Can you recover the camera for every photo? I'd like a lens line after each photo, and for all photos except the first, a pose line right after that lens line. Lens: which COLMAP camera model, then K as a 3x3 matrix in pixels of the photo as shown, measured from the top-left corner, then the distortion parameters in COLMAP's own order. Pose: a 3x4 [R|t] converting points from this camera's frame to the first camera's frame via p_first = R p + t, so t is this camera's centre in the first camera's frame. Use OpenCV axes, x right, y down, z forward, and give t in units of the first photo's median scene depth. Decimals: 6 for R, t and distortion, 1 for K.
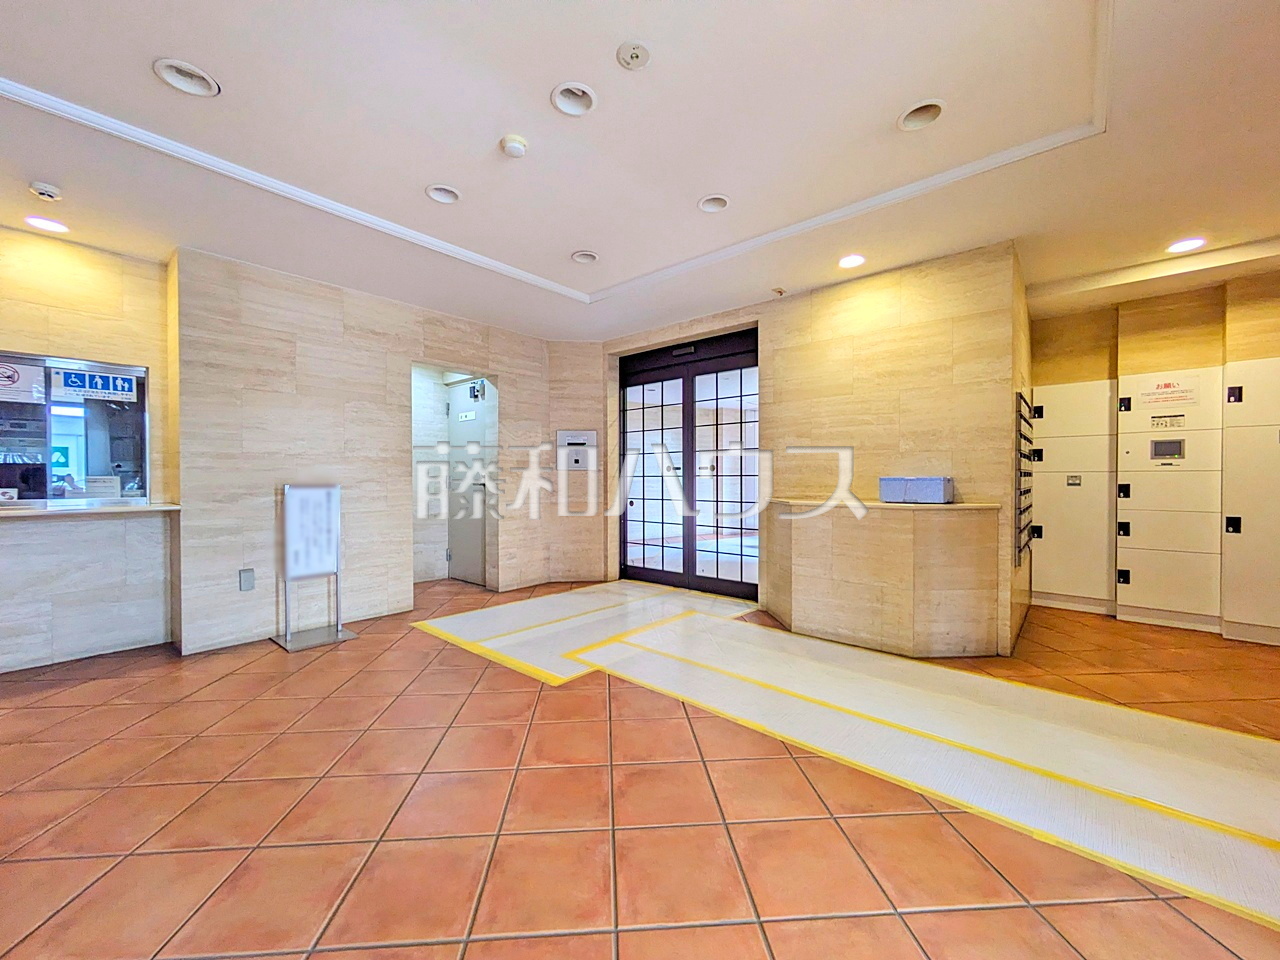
lens RADIAL K [[508.4, 0, 640.3], [0, 508.4, 480.6], [0, 0, 1]] dist [0.001444, 0.000657]
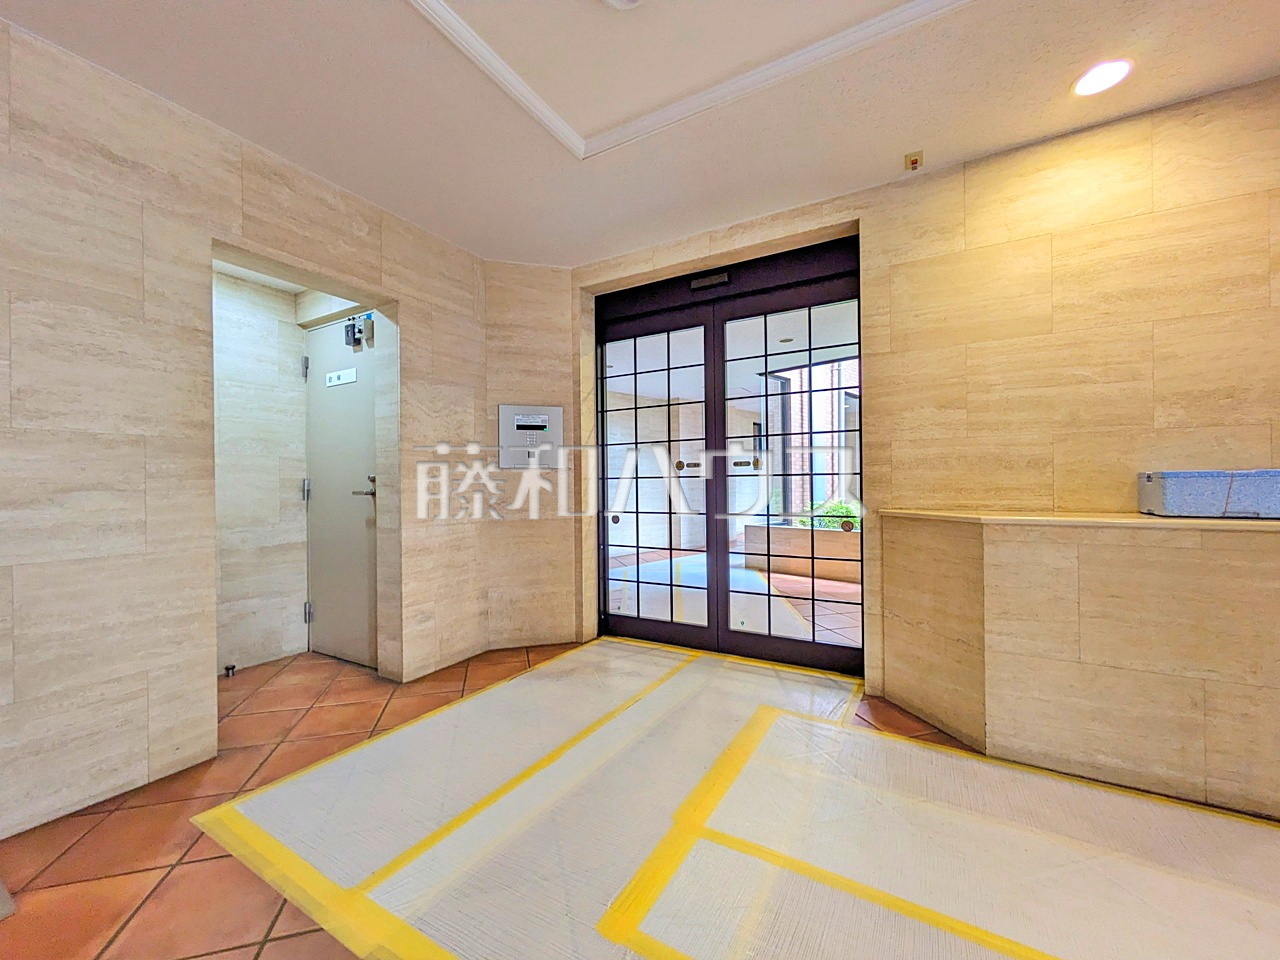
lens RADIAL K [[508.4, 0, 638.9], [0, 508.4, 482.2], [0, 0, 1]] dist [0.001444, 0.000657]
pose [[0.980967, -0.007807, 0.194019, -0.144743], [0.009611, 0.999919, -0.008356, 0.003545], [-0.193938, 0.010062, 0.980962, 0.440392]]
